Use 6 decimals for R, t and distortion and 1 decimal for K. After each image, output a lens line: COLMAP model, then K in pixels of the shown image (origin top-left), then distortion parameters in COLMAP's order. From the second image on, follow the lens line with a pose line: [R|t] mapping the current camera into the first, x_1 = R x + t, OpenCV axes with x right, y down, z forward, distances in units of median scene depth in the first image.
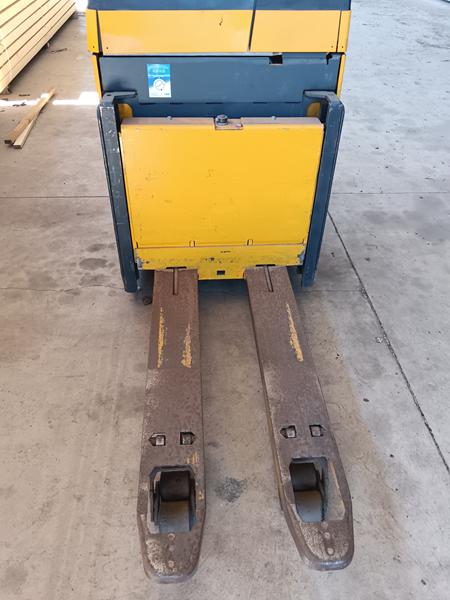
lens RADIAL K [[466.1, 0, 227.9], [0, 466.1, 305.1], [0, 0, 1]] dist [-0.019387, 0.015011]
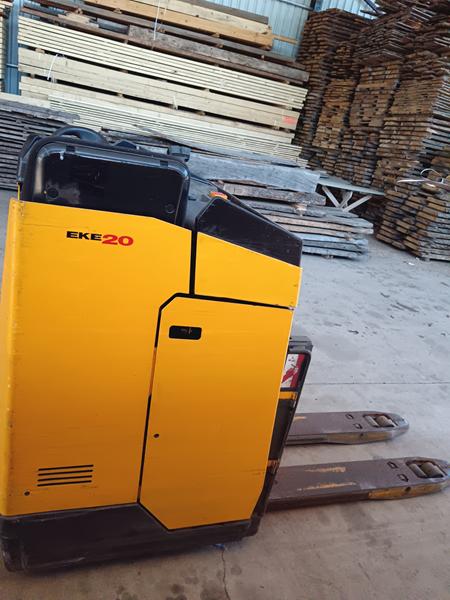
lens RADIAL K [[466.1, 0, 225.3], [0, 466.1, 301.2], [0, 0, 1]] dist [-0.019387, 0.015011]
pose [[-0.235460, -0.419785, 0.876550, -0.921442], [0.468954, 0.740893, 0.480790, -0.927281], [-0.851258, 0.524269, 0.022409, 0.961749]]
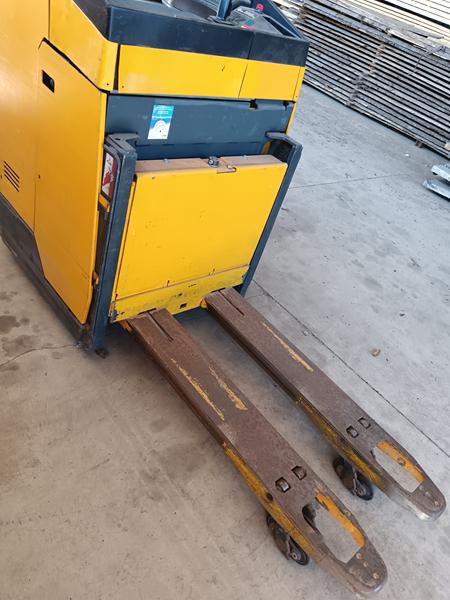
lens RADIAL K [[466.1, 0, 227.4], [0, 466.1, 304.3], [0, 0, 1]] dist [-0.019387, 0.015011]
pose [[0.777225, -0.209326, 0.593384, -0.614170], [0.176186, 0.977718, 0.114135, -0.197639], [-0.604053, 0.015838, 0.796787, 0.181085]]
